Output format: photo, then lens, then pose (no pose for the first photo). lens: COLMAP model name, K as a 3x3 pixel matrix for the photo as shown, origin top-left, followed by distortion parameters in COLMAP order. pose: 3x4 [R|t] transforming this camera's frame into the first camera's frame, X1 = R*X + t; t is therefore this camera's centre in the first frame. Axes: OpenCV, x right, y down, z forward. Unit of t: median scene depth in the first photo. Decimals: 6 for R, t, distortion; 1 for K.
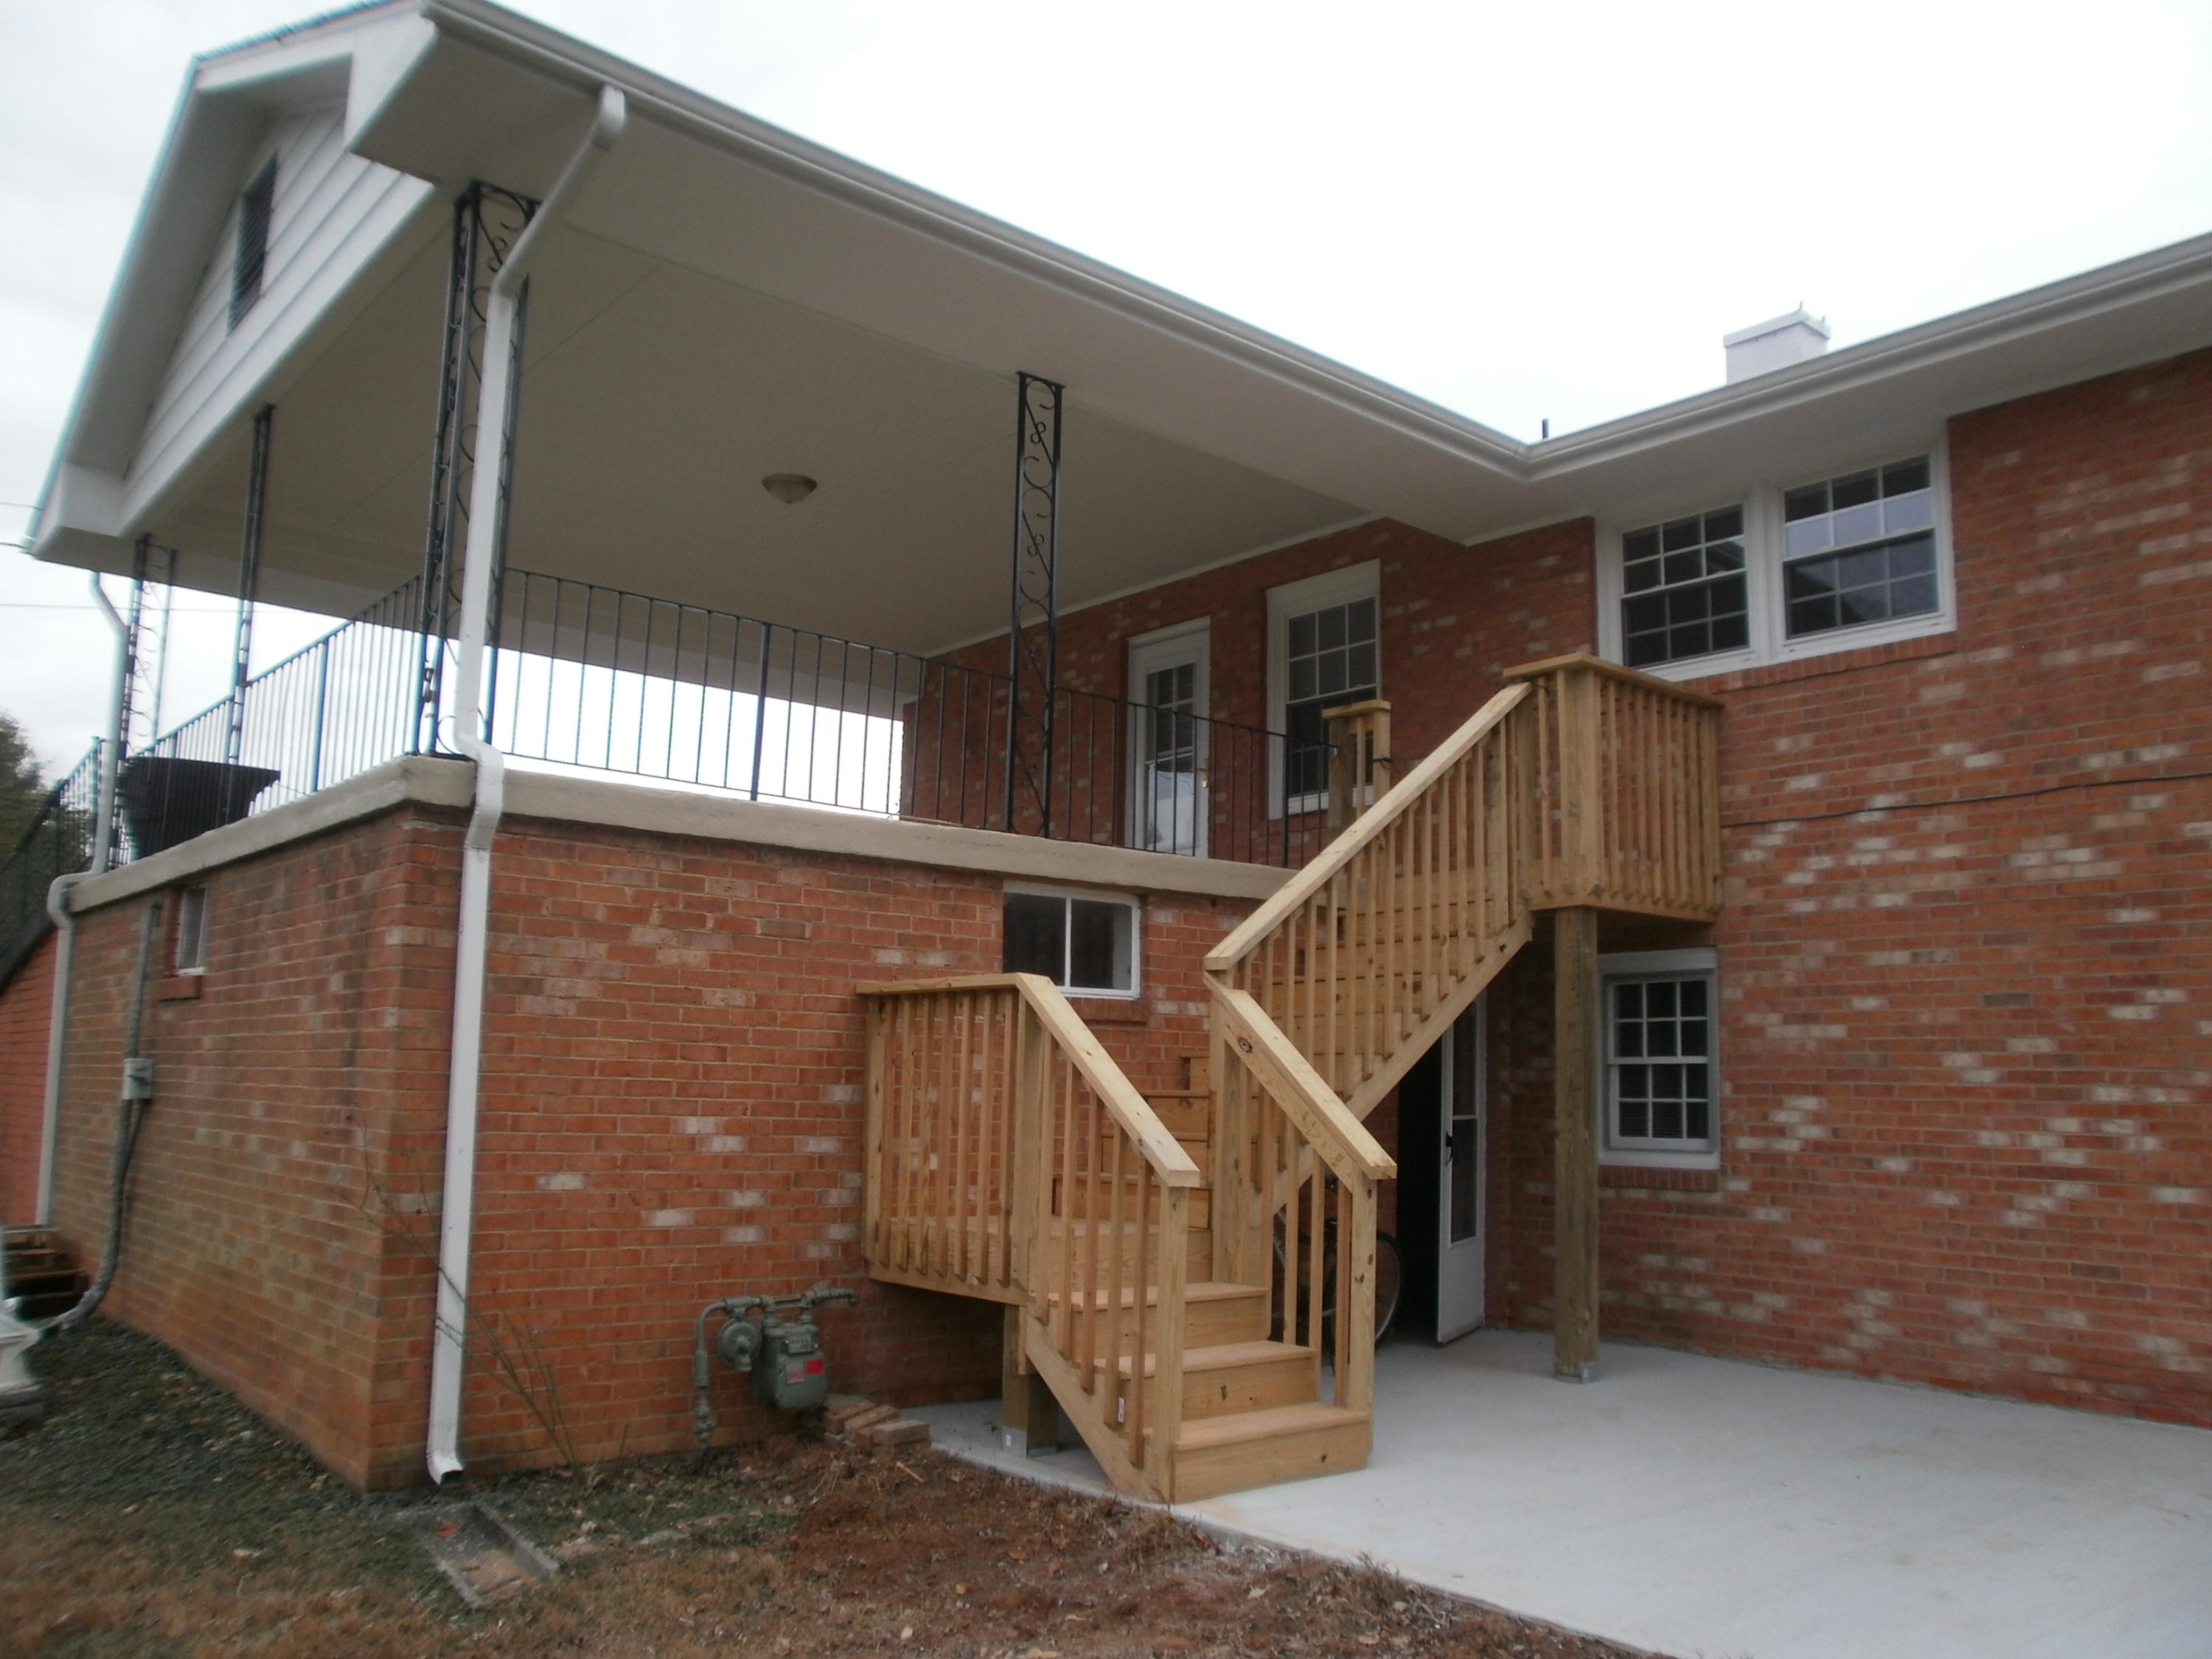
lens RADIAL K [[1726.1, 0, 1108.1], [0, 1726.1, 811.5], [0, 0, 1]] dist [-0.165780, 0.193363]
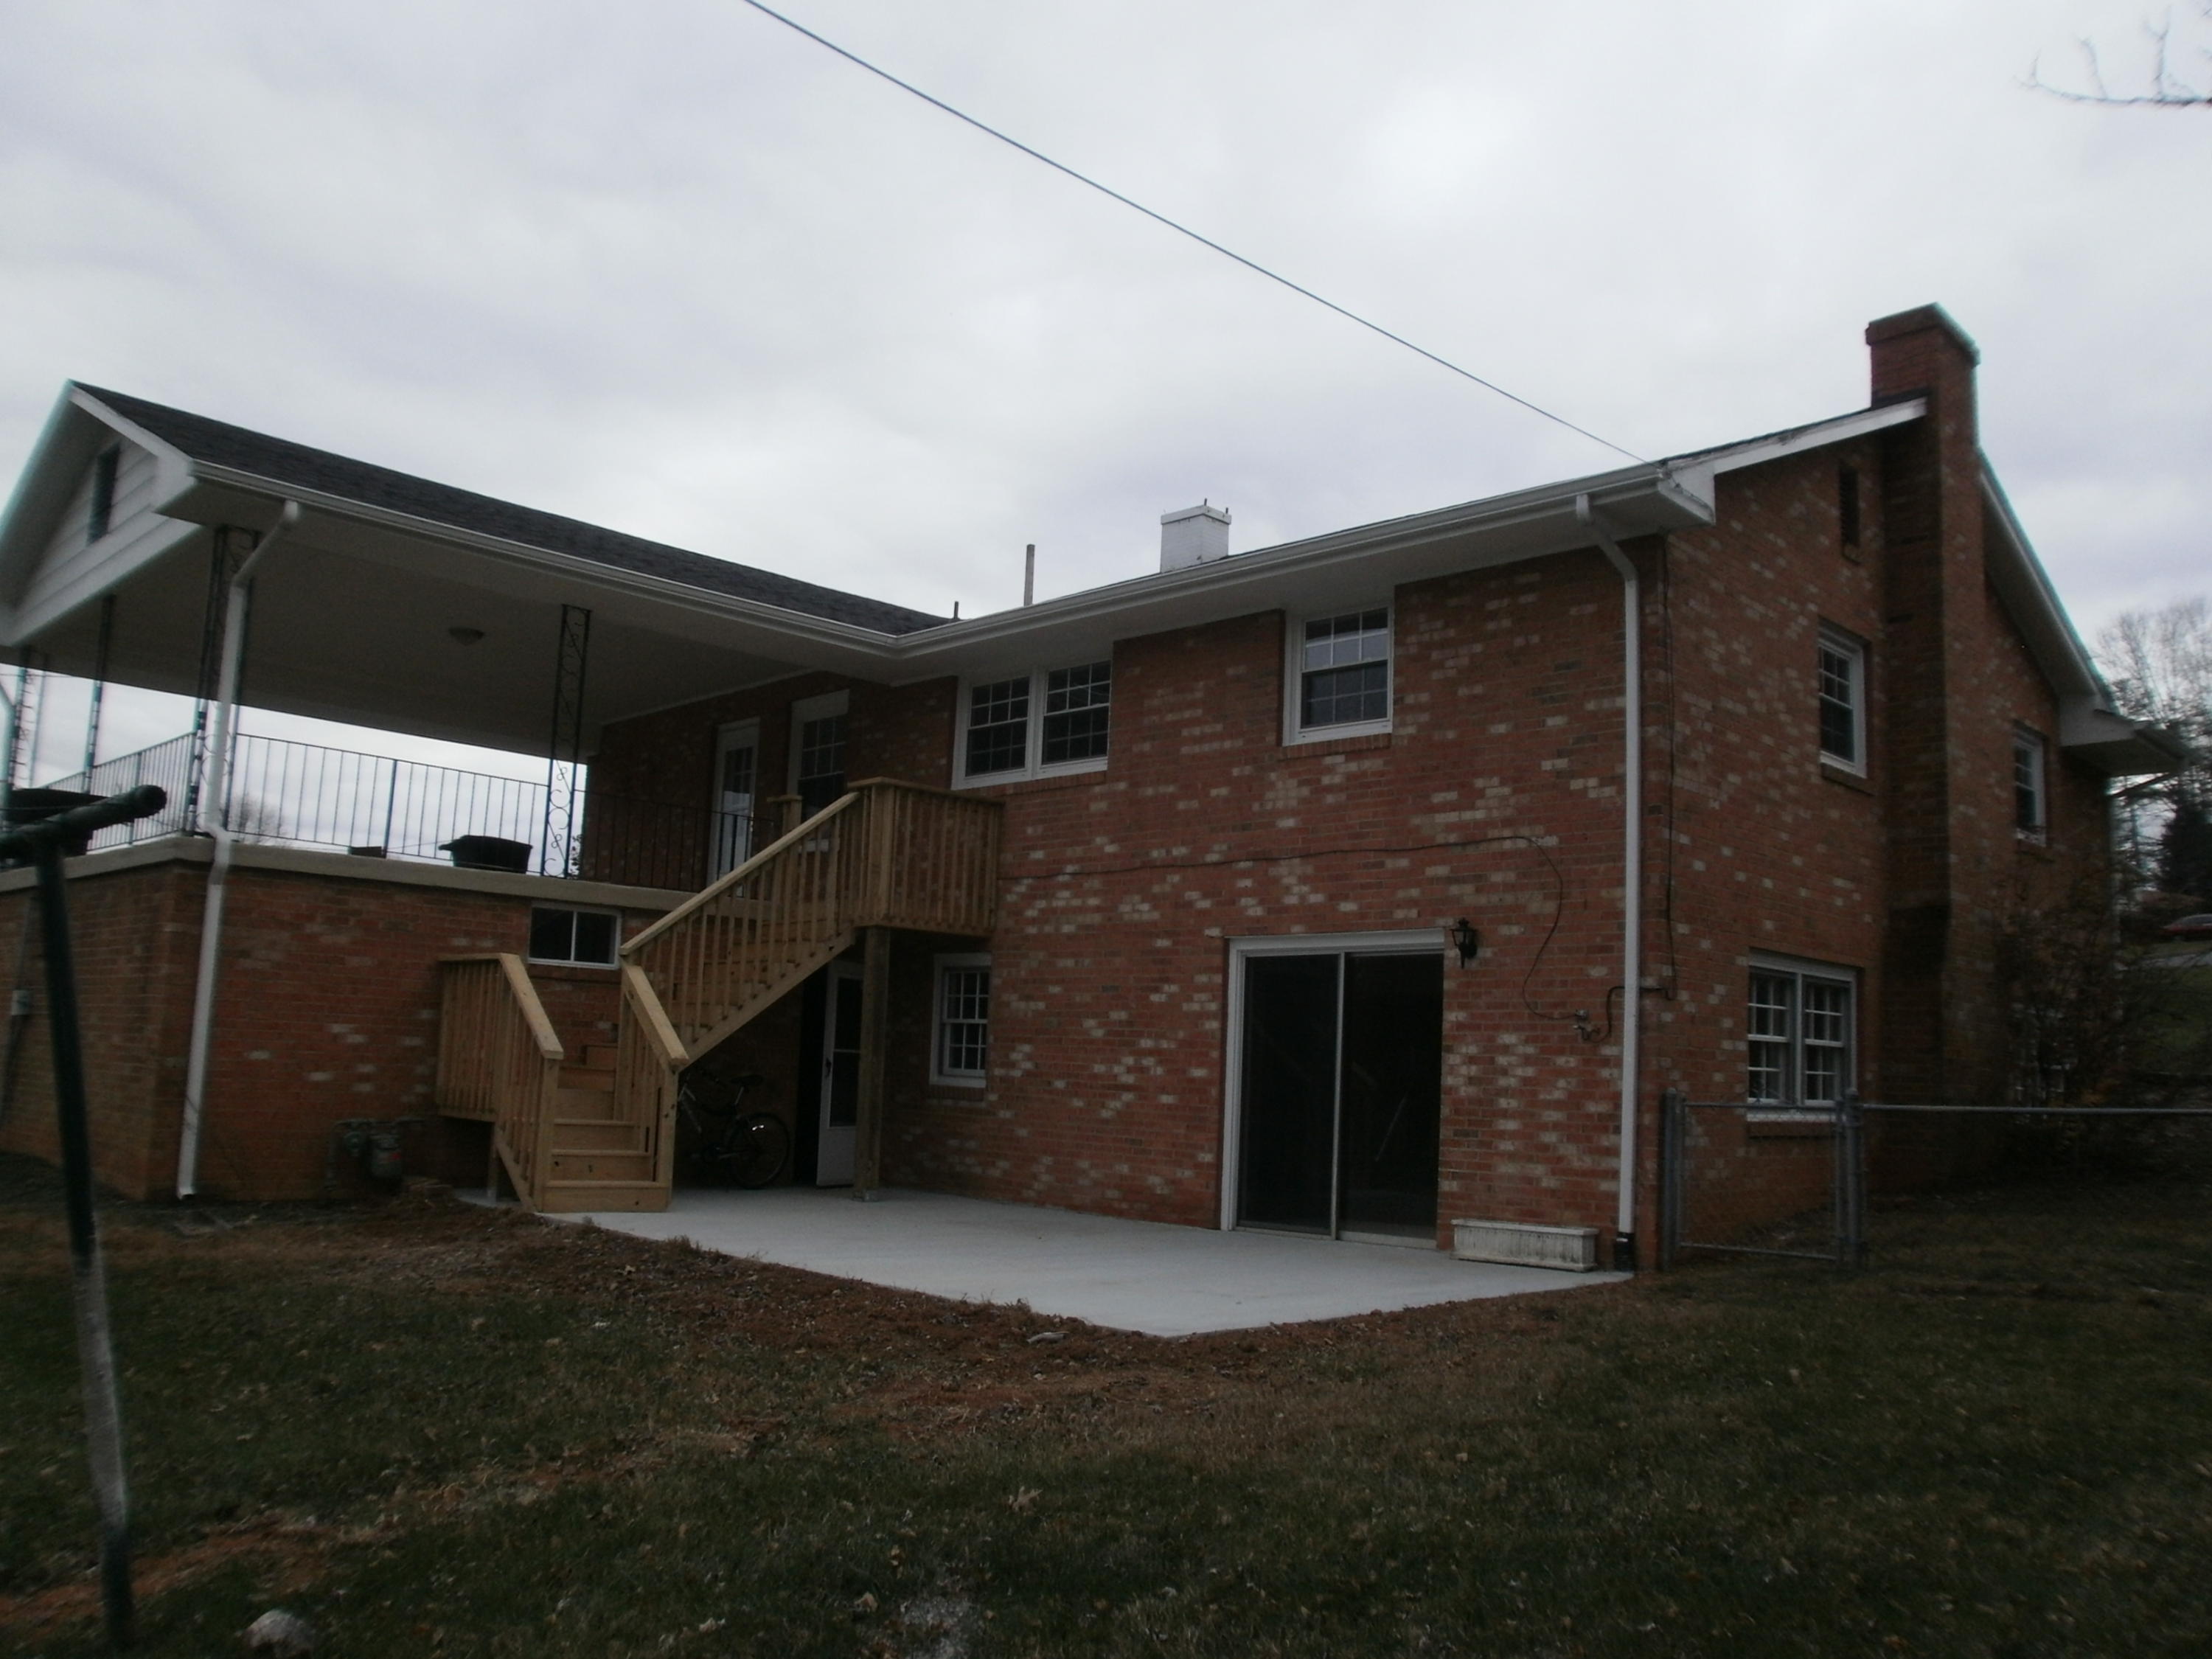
lens RADIAL K [[1726.1, 0, 1090.8], [0, 1726.1, 812.8], [0, 0, 1]] dist [-0.165780, 0.193363]
pose [[0.997773, 0.031169, 0.058972, 0.391118], [-0.031862, 0.999433, 0.010849, -0.084134], [-0.058600, -0.012704, 0.998201, -0.742704]]
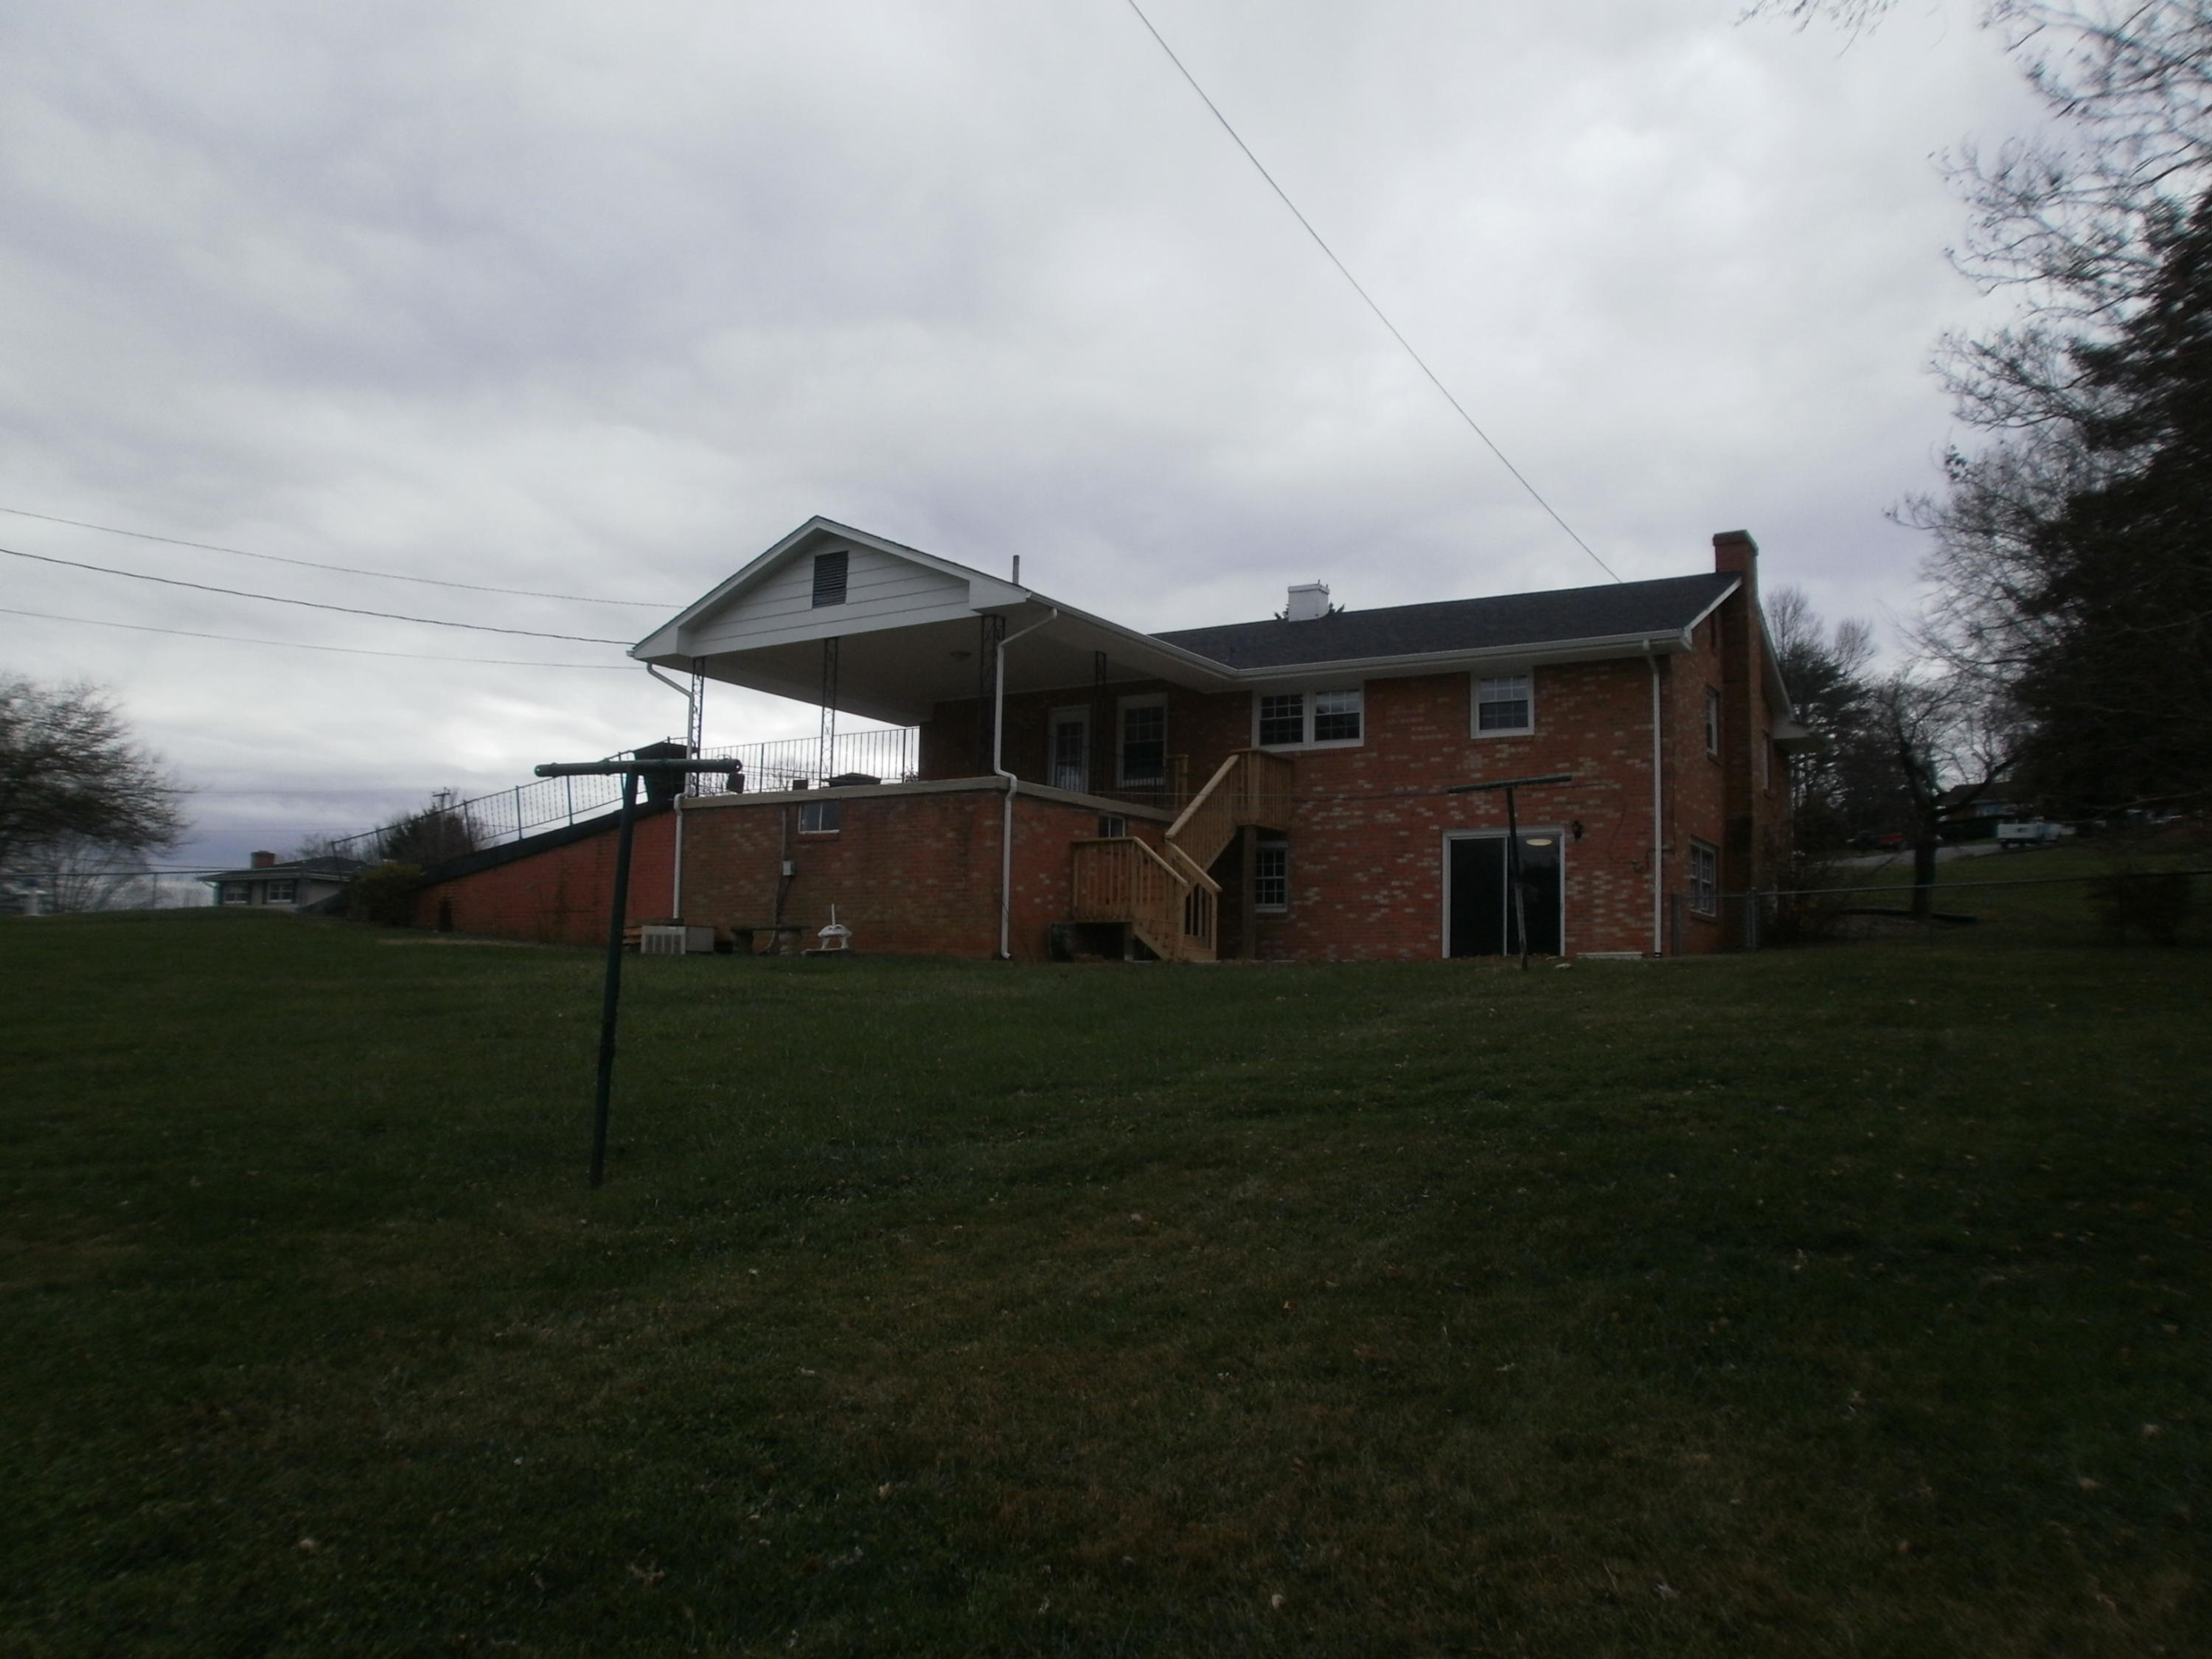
lens RADIAL K [[1726.1, 0, 1119.9], [0, 1726.1, 815.5], [0, 0, 1]] dist [-0.165780, 0.193363]
pose [[0.950352, 0.034967, 0.309205, -1.007371], [-0.050124, 0.997892, 0.041209, -0.088099], [-0.307113, -0.054662, 0.950102, -2.101585]]
